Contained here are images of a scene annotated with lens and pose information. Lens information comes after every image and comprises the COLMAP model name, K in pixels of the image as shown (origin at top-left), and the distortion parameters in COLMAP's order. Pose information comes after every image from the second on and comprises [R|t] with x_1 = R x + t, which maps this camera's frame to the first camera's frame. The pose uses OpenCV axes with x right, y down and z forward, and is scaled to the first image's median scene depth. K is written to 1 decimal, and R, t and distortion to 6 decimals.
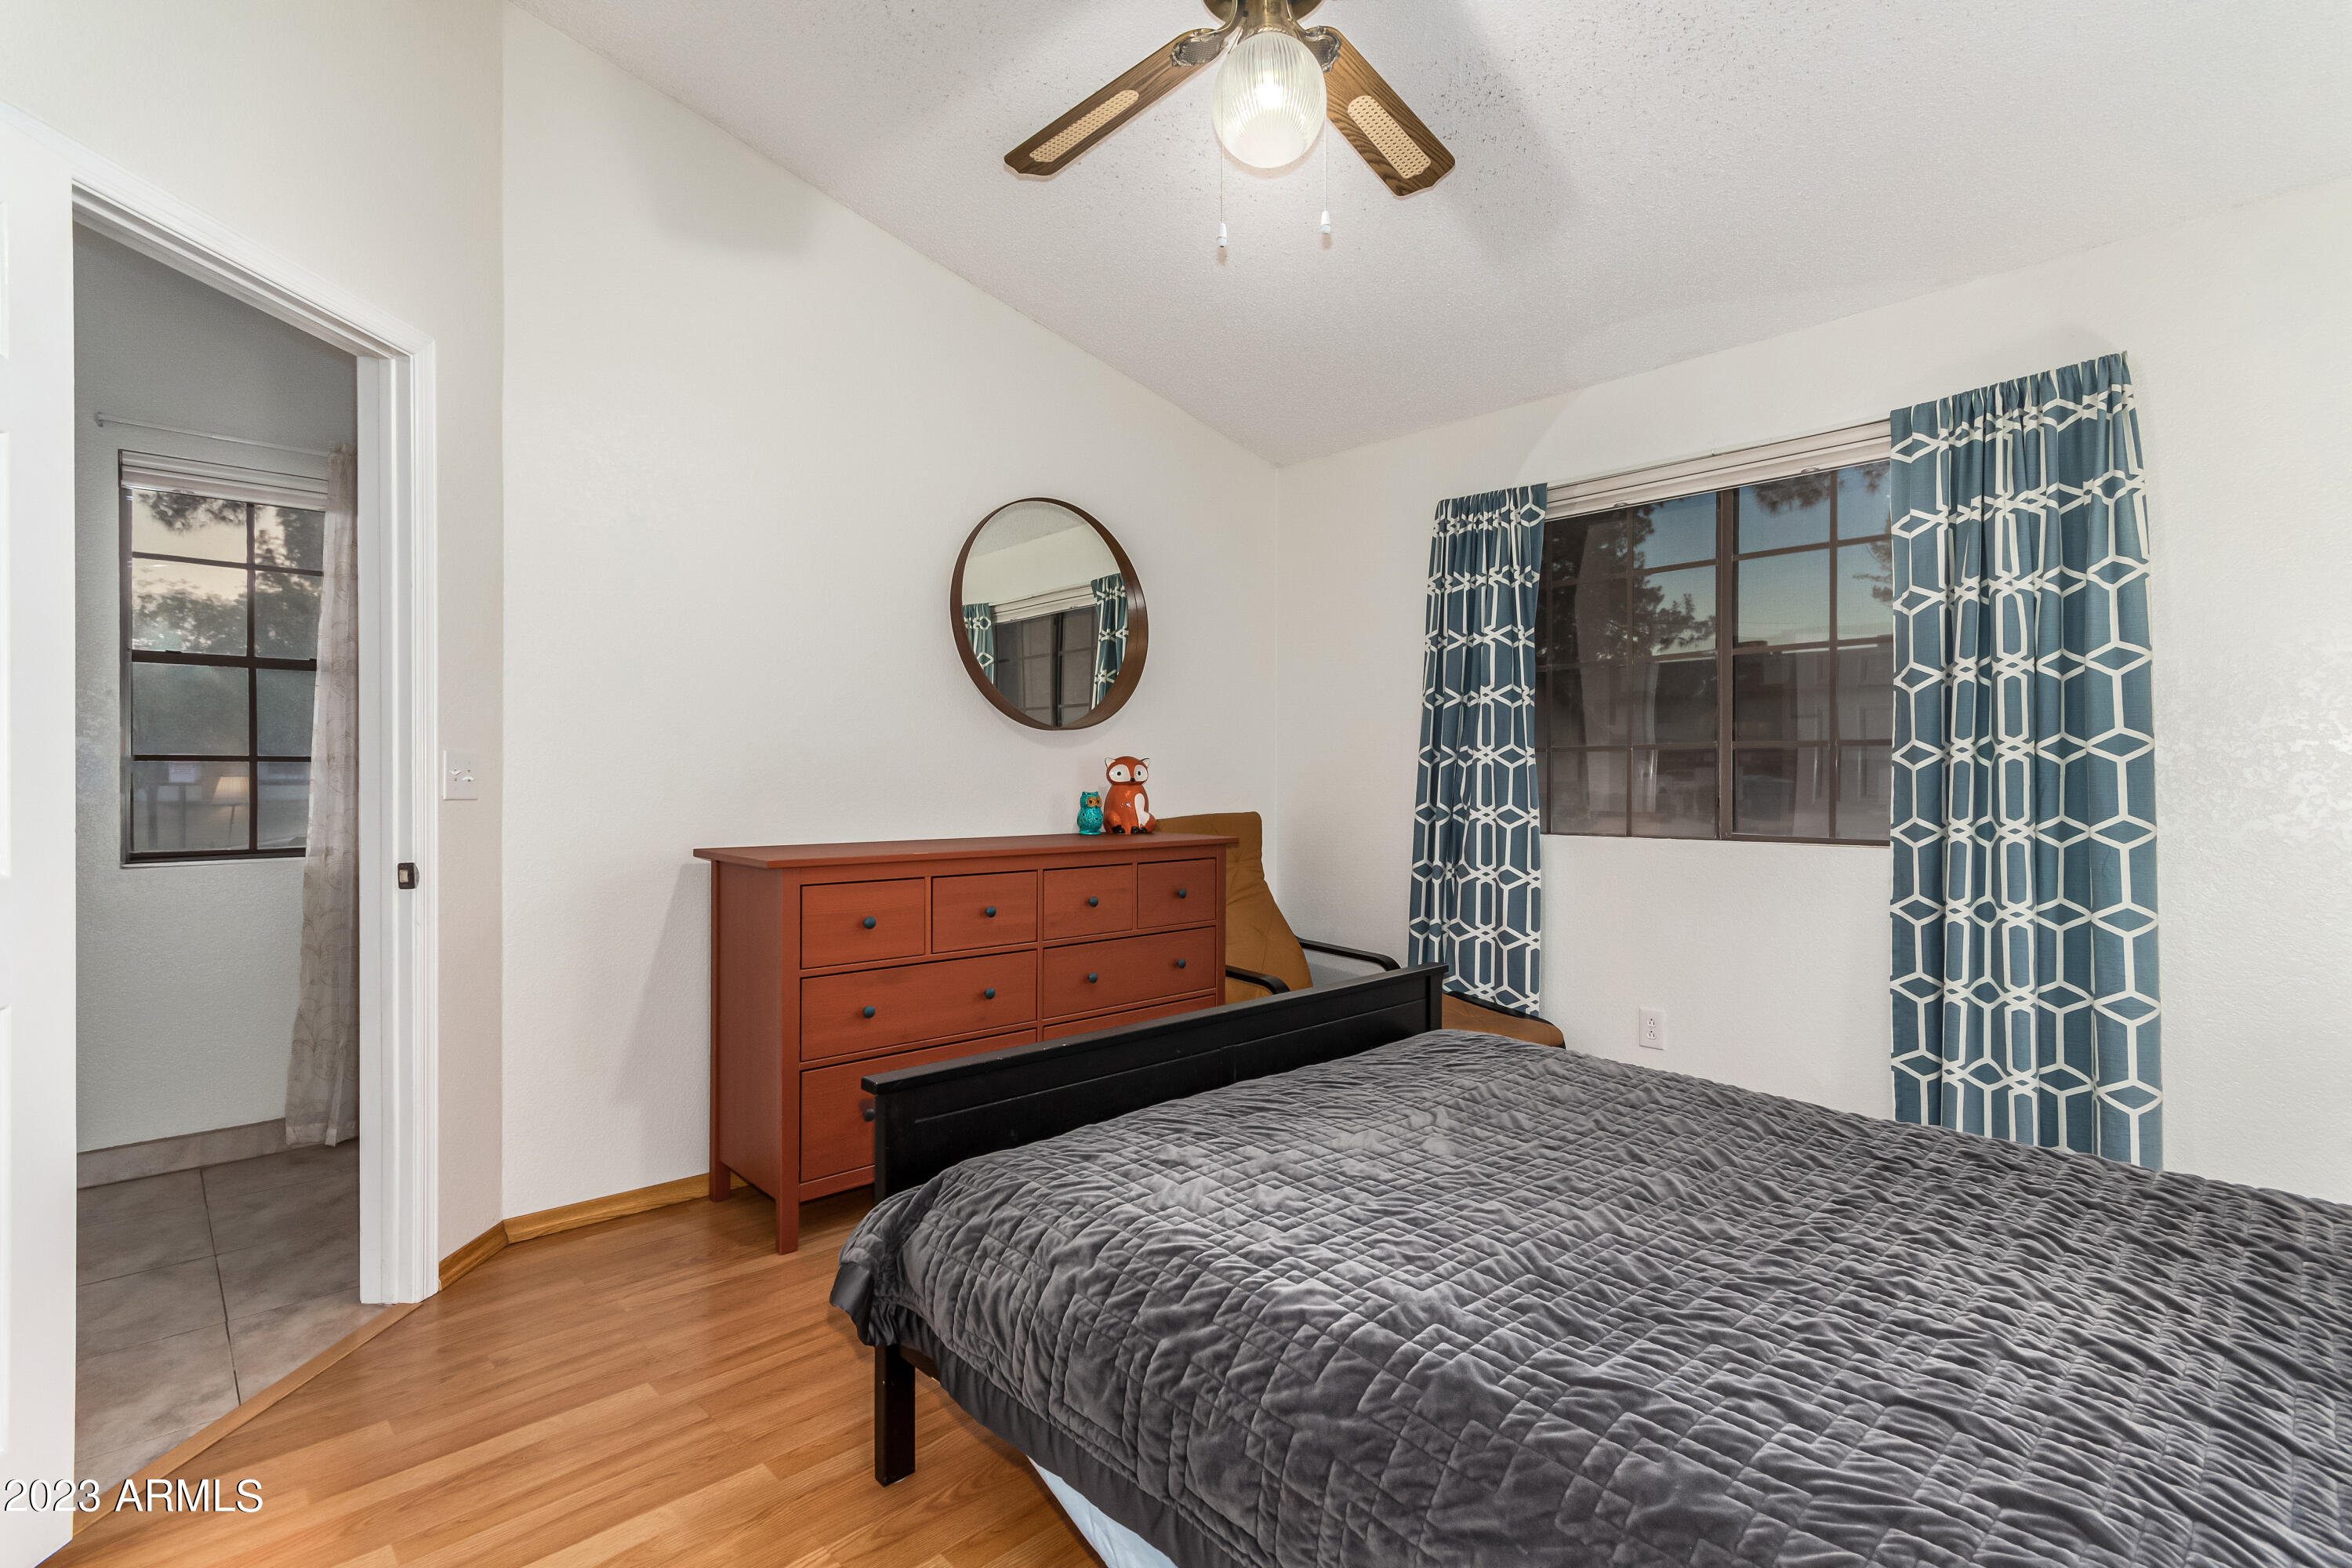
lens RADIAL K [[1098.7, 0, 1191.3], [0, 1098.7, 785.2], [0, 0, 1]] dist [0.001249, 0.000059]
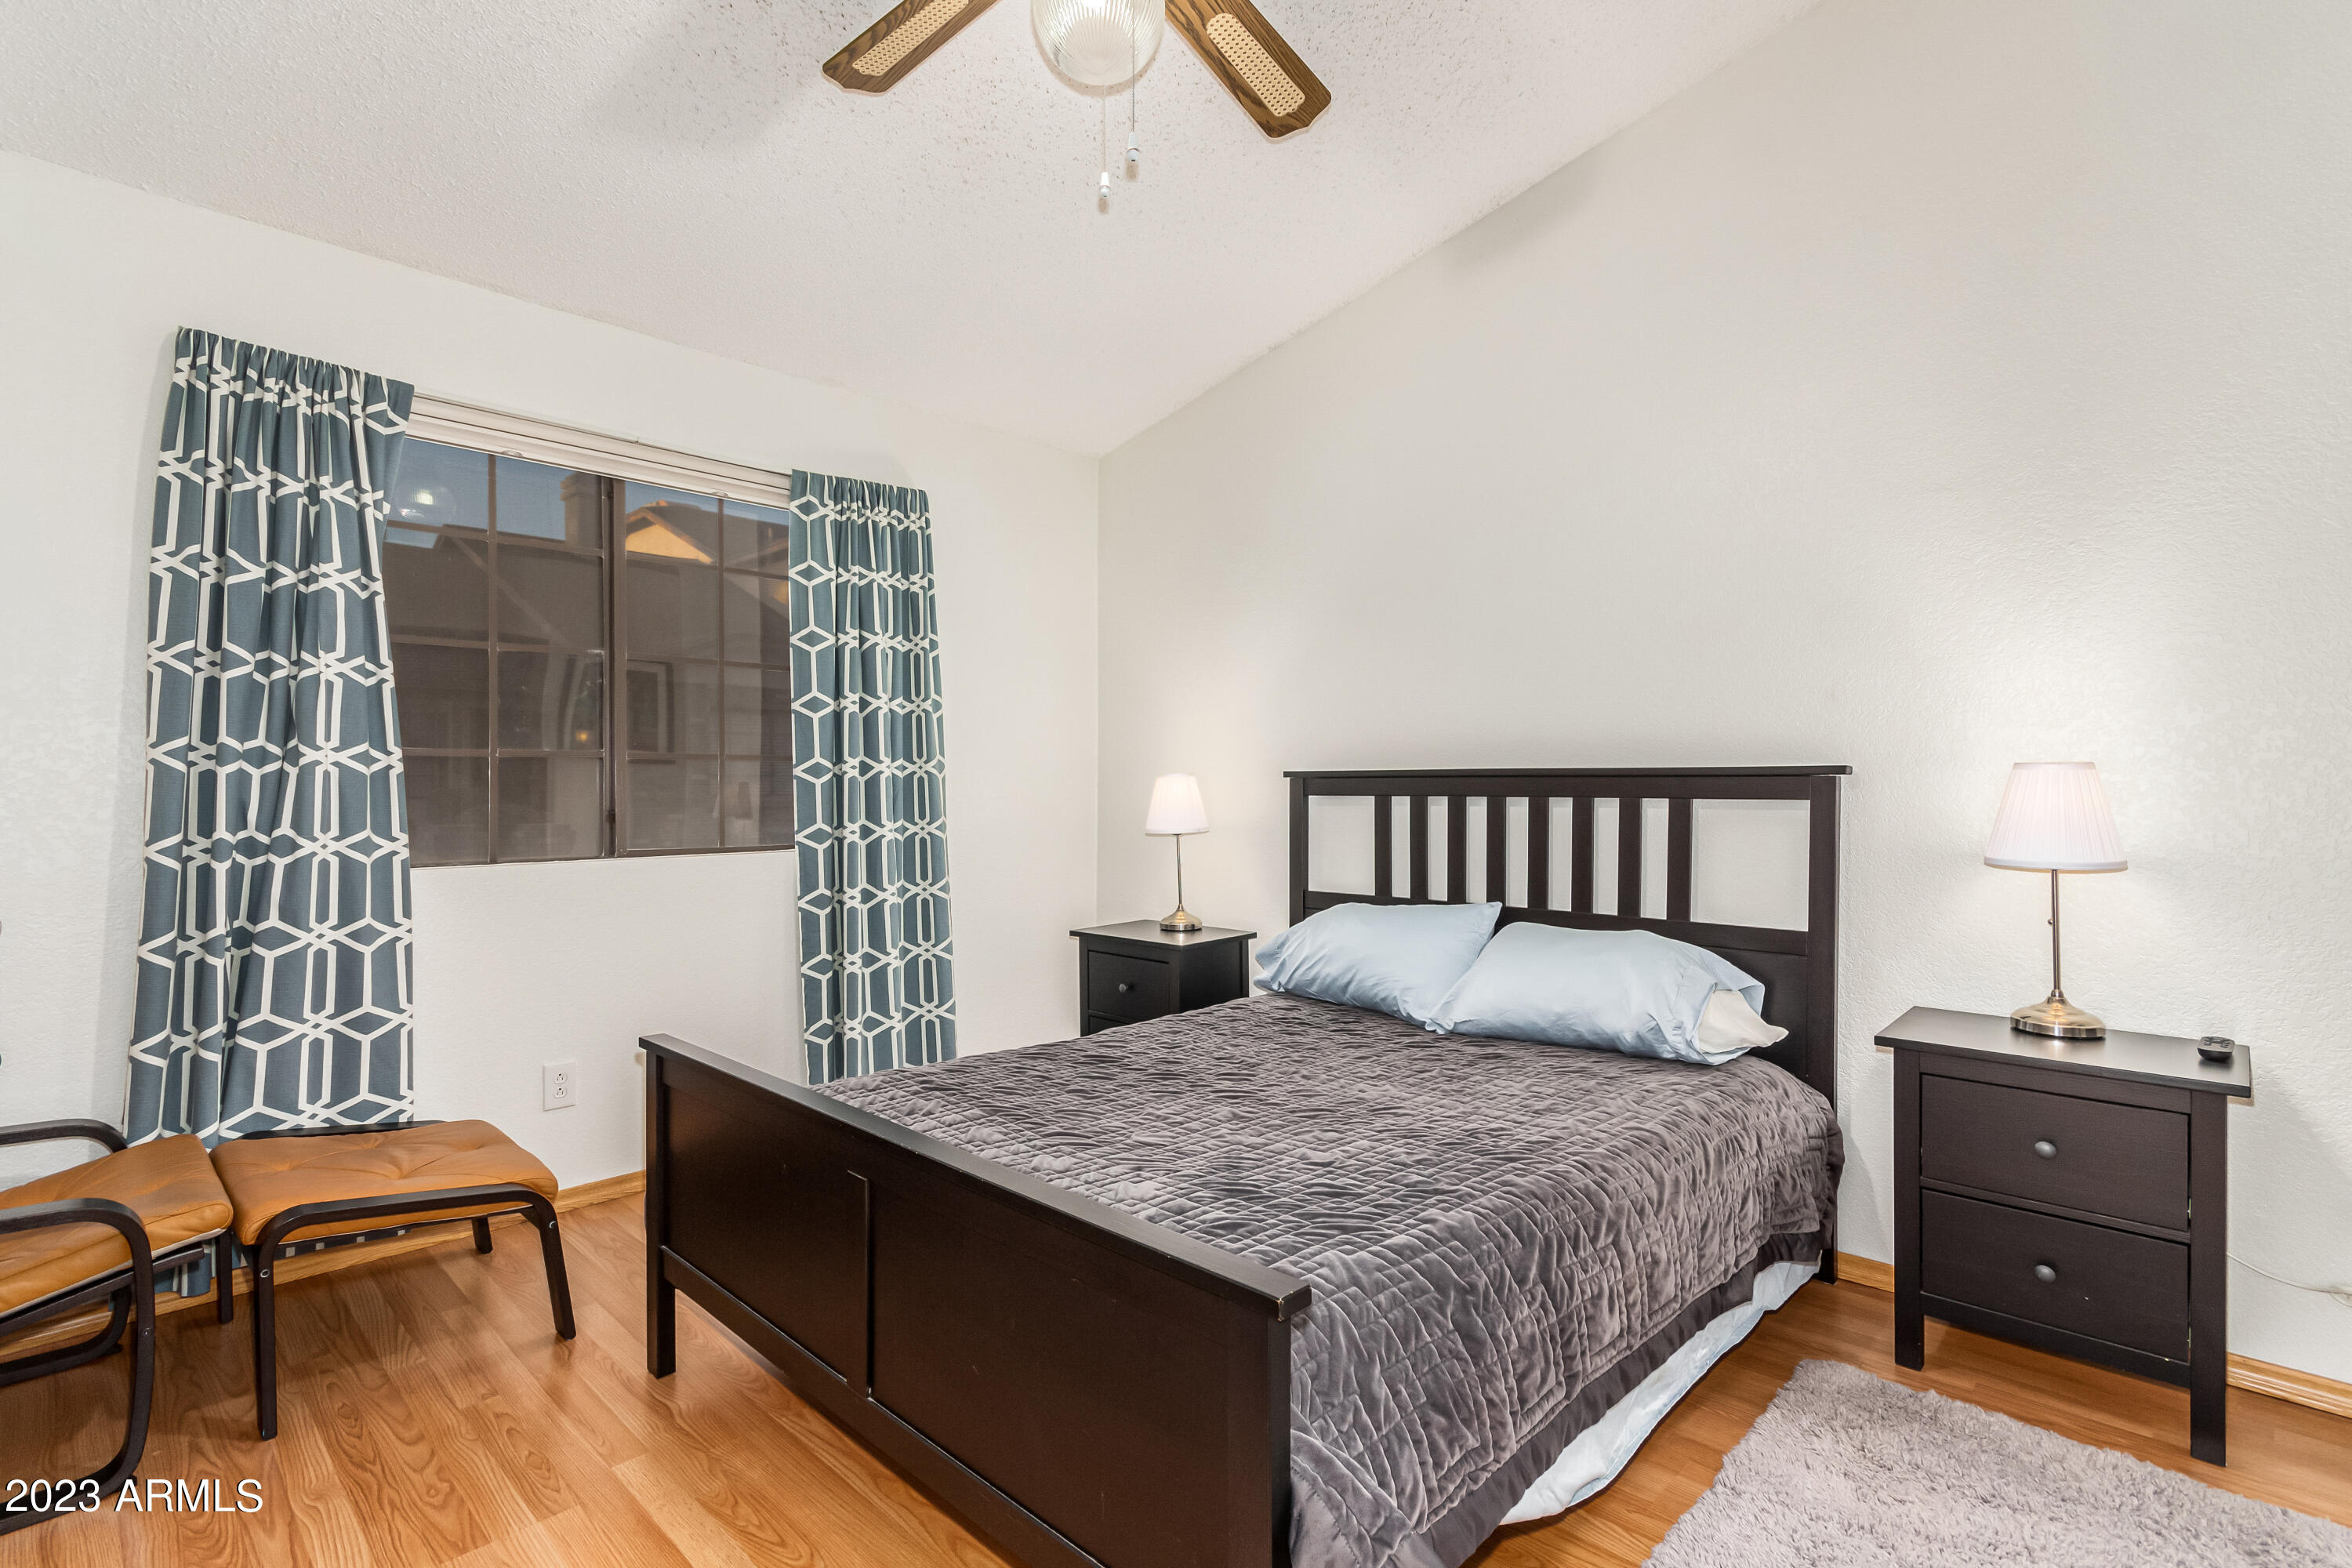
lens RADIAL K [[1117.2, 0, 1182.8], [0, 1117.2, 779.9], [0, 0, 1]] dist [0.002701, 0.000252]
pose [[-0.043826, 0.004076, 0.999031, -0.545069], [0.004215, 0.999984, -0.003895, -0.010605], [-0.999030, 0.004040, -0.043843, 0.649148]]
